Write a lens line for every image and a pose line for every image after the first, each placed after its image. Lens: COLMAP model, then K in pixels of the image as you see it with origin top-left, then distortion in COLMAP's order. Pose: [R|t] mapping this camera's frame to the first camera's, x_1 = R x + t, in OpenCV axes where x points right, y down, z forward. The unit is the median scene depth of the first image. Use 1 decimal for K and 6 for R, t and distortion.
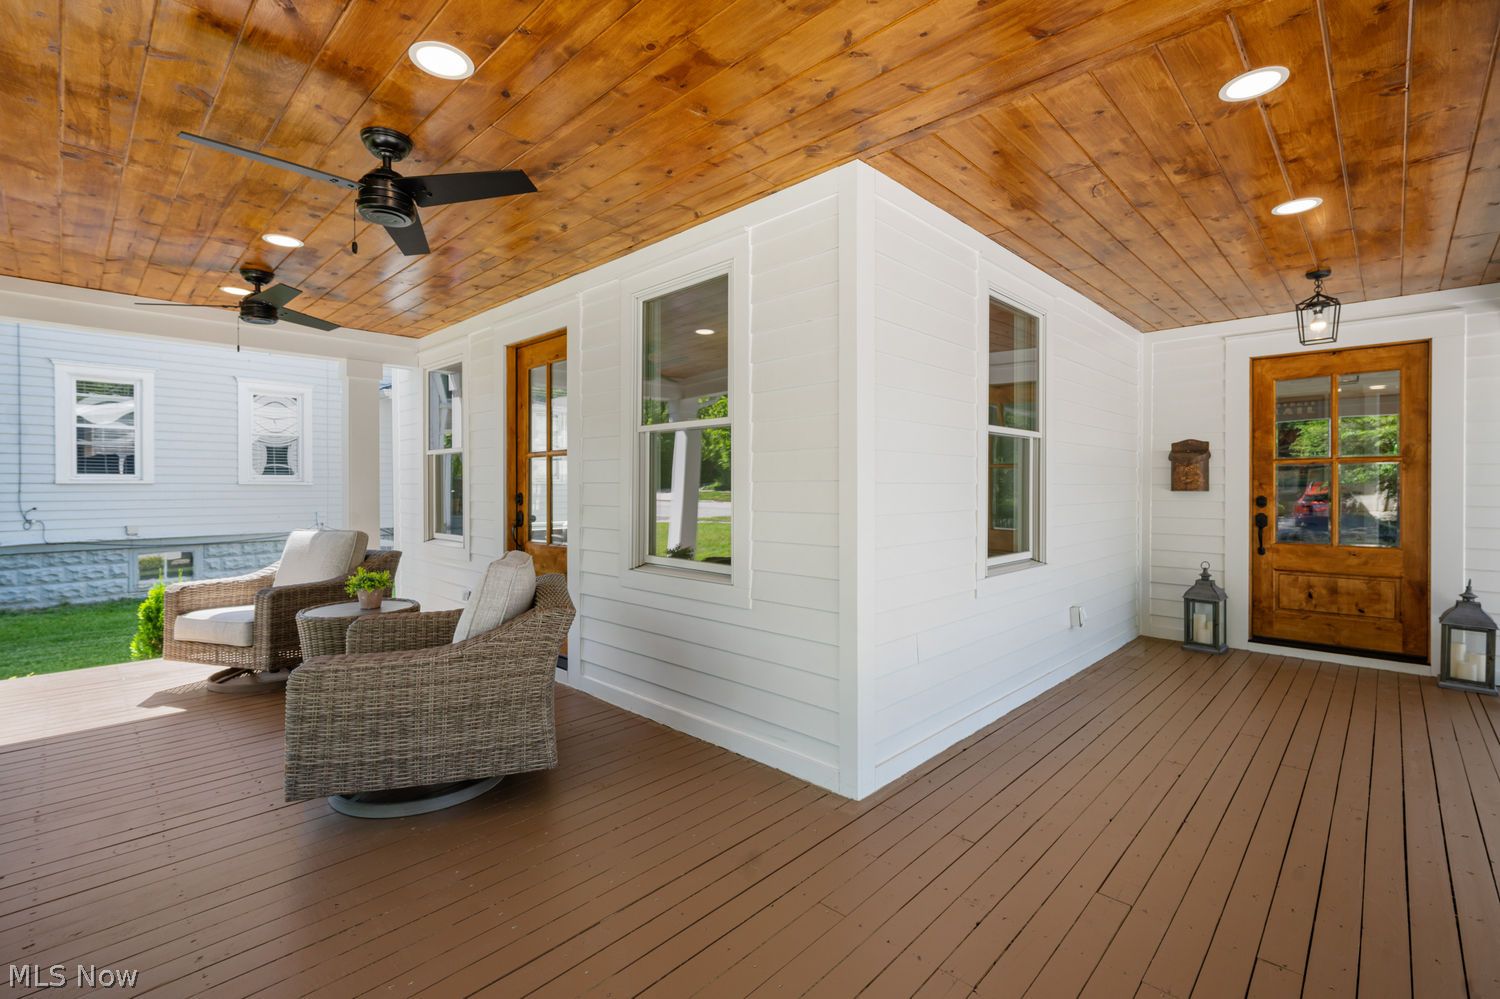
lens RADIAL K [[668.3, 0, 753.0], [0, 668.3, 487.0], [0, 0, 1]] dist [-0.001093, 0.000272]
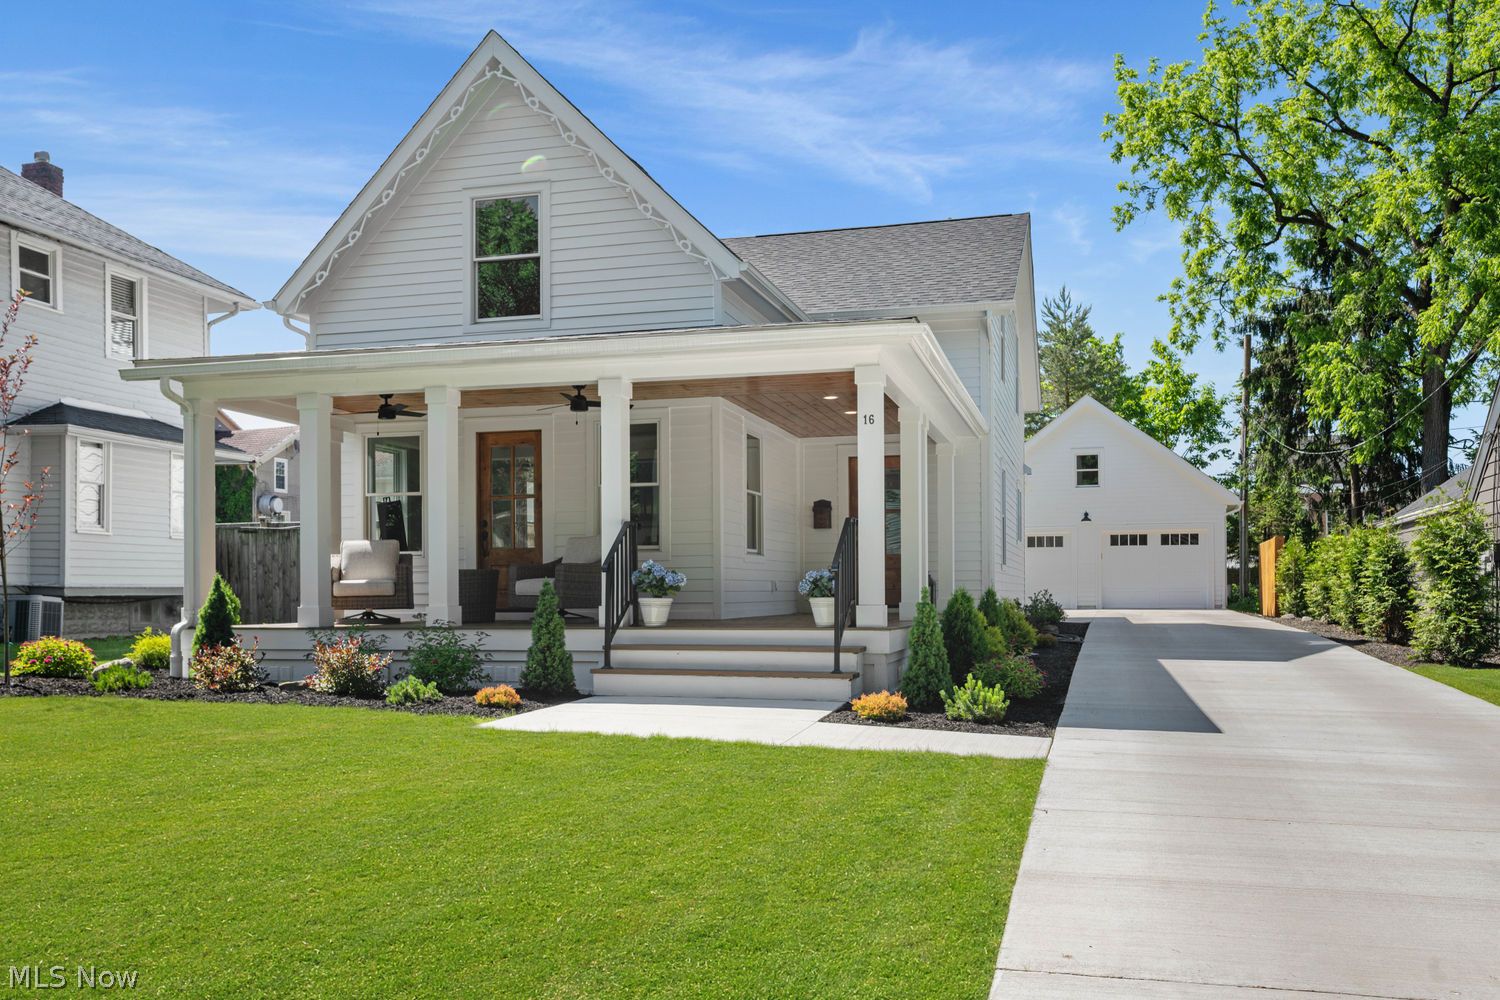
lens RADIAL K [[1296.7, 0, 748.5], [0, 1296.7, 573.1], [0, 0, 1]] dist [-0.003220, -0.001907]
pose [[0.873636, -0.000314, 0.486580, -1.556661], [0.008844, 0.999845, -0.015234, 0.227221], [-0.486499, 0.017612, 0.873503, -2.491052]]
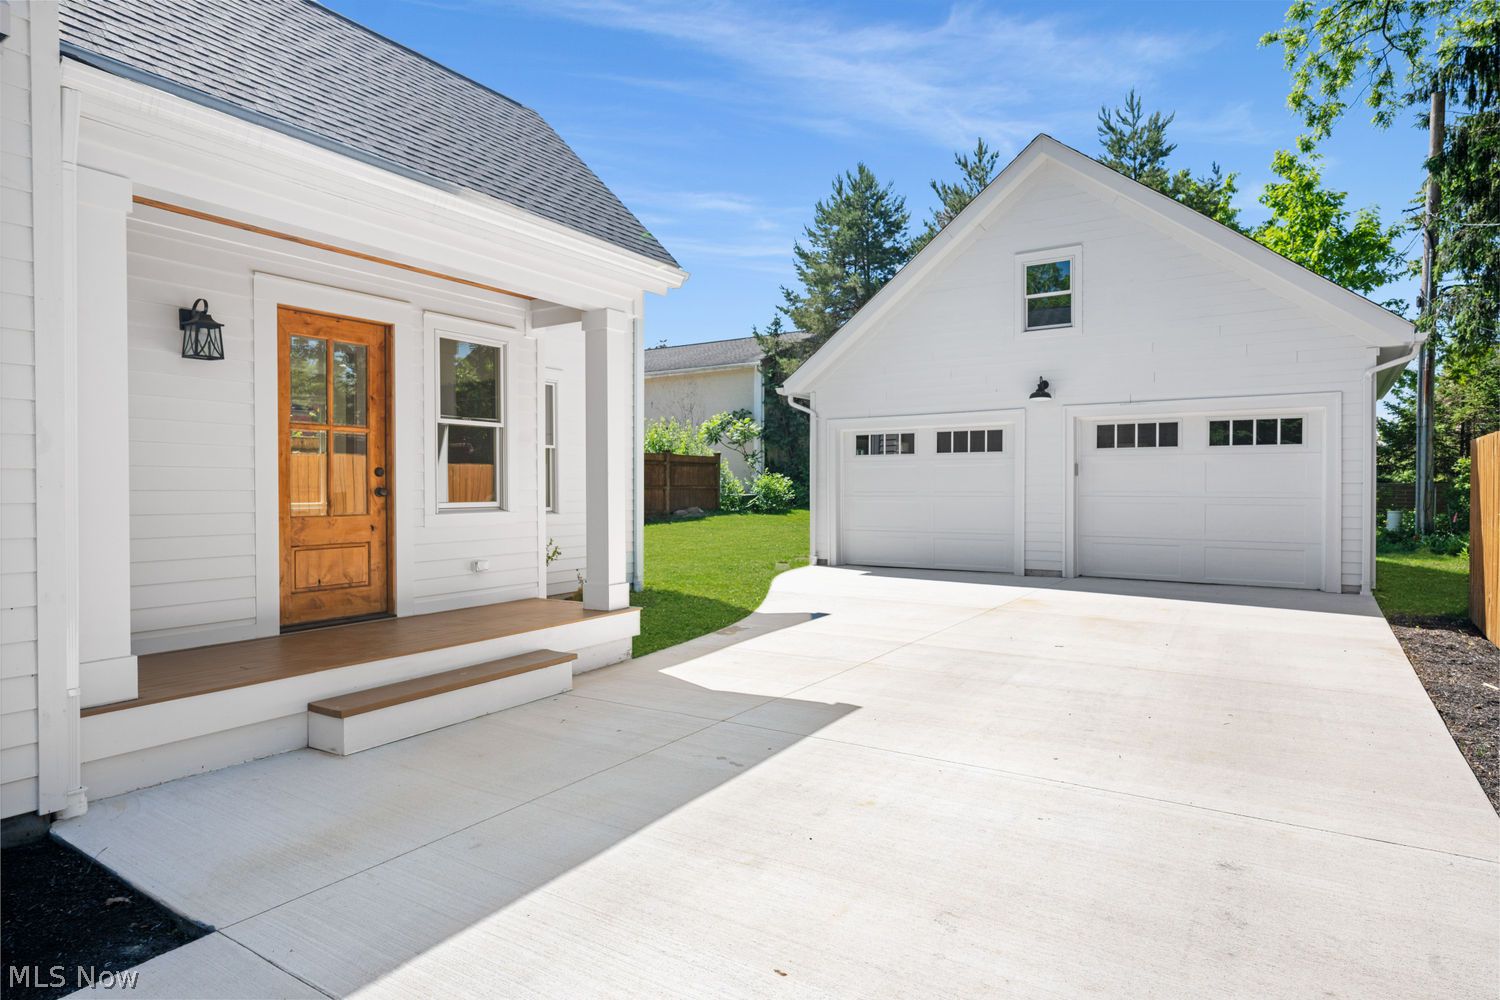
lens RADIAL K [[838.5, 0, 747.6], [0, 838.5, 485.8], [0, 0, 1]] dist [-0.001026, -0.000781]
pose [[0.981455, -0.004391, 0.191640, 3.340240], [0.004451, 0.999990, 0.000116, 0.043693], [-0.191639, 0.000739, 0.981465, 1.614211]]
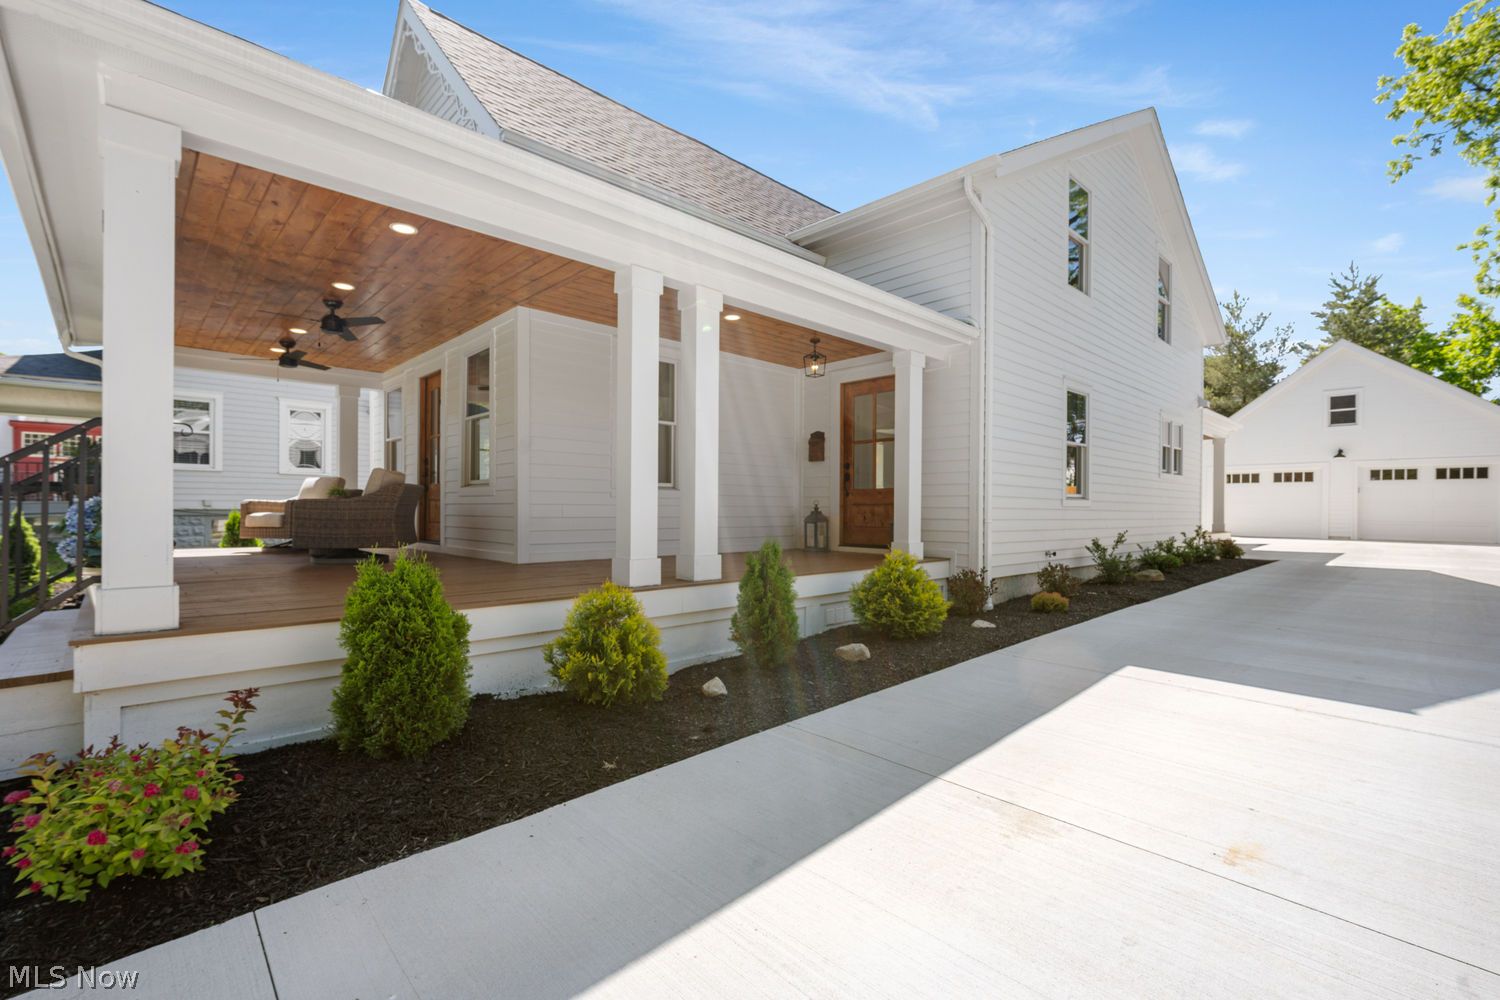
lens RADIAL K [[667.7, 0, 753.5], [0, 667.7, 507.8], [0, 0, 1]] dist [0.000394, -0.000202]
pose [[0.999157, 0.005755, -0.040652, 0.717473], [-0.005922, 0.999974, -0.004002, 0.169726], [0.040628, 0.004239, 0.999165, -0.915875]]
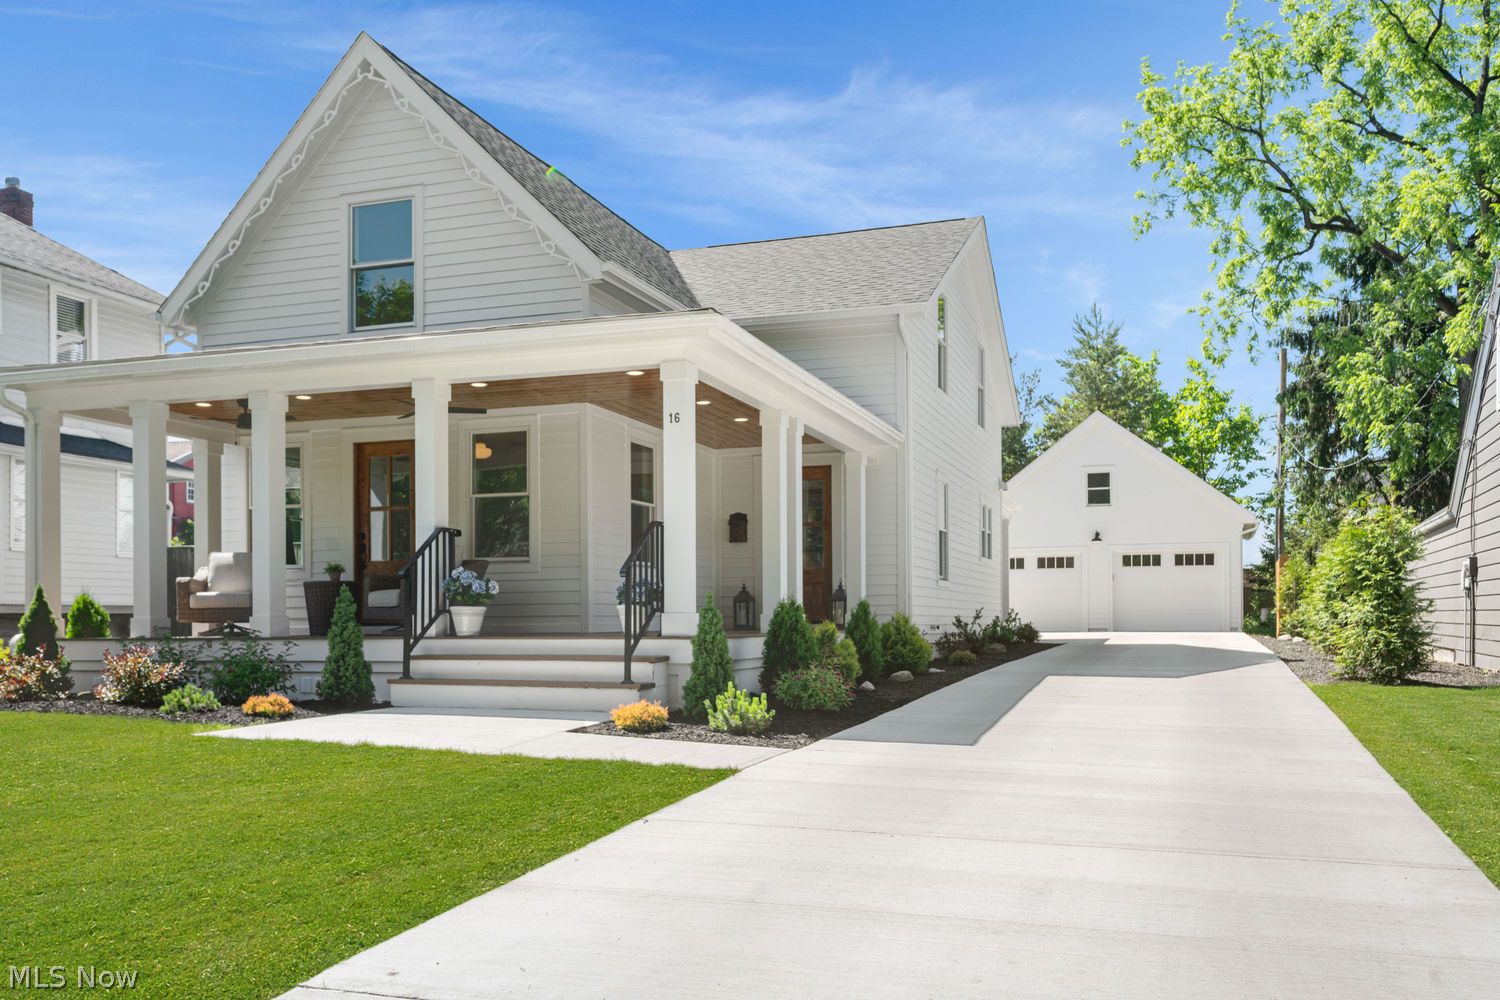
lens RADIAL K [[1296.7, 0, 750.0], [0, 1296.7, 610.2], [0, 0, 1]] dist [-0.001880, -0.003933]
pose [[0.902676, -0.004225, 0.430300, -0.992077], [0.009148, 0.999914, -0.009372, 0.275162], [-0.430223, 0.012397, 0.902637, -2.640880]]
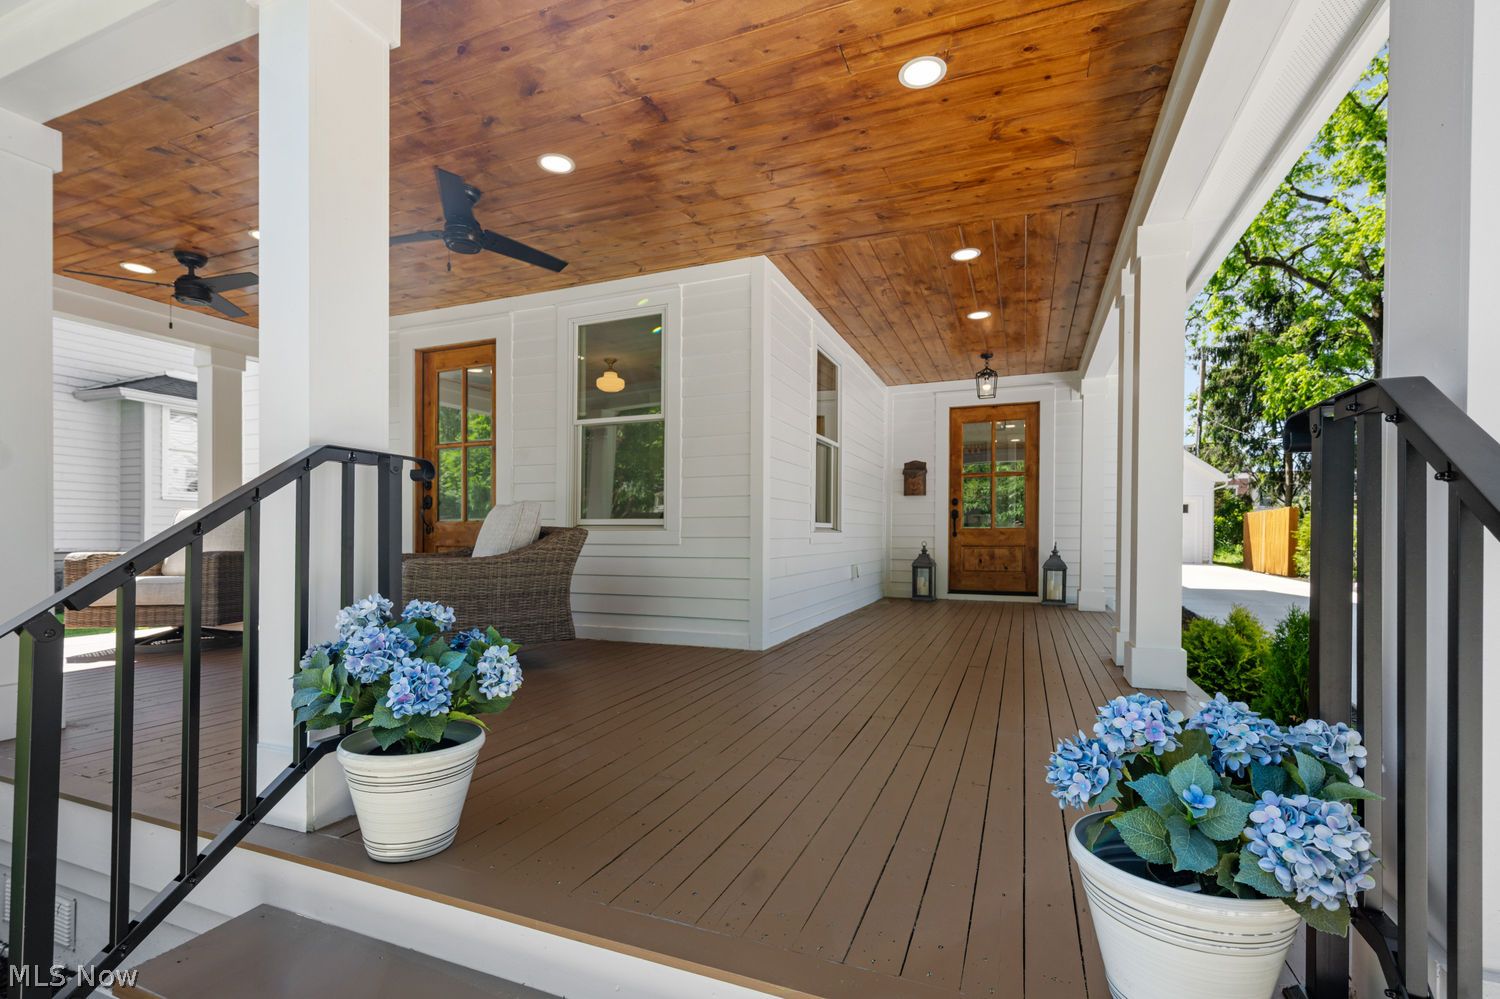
lens RADIAL K [[677.4, 0, 753.8], [0, 677.4, 545.8], [0, 0, 1]] dist [-0.000254, -0.000112]
pose [[0.927568, -0.005654, 0.373612, -0.305509], [0.000098, 0.999889, 0.014888, 0.121100], [-0.373655, -0.013773, 0.927466, -0.332849]]
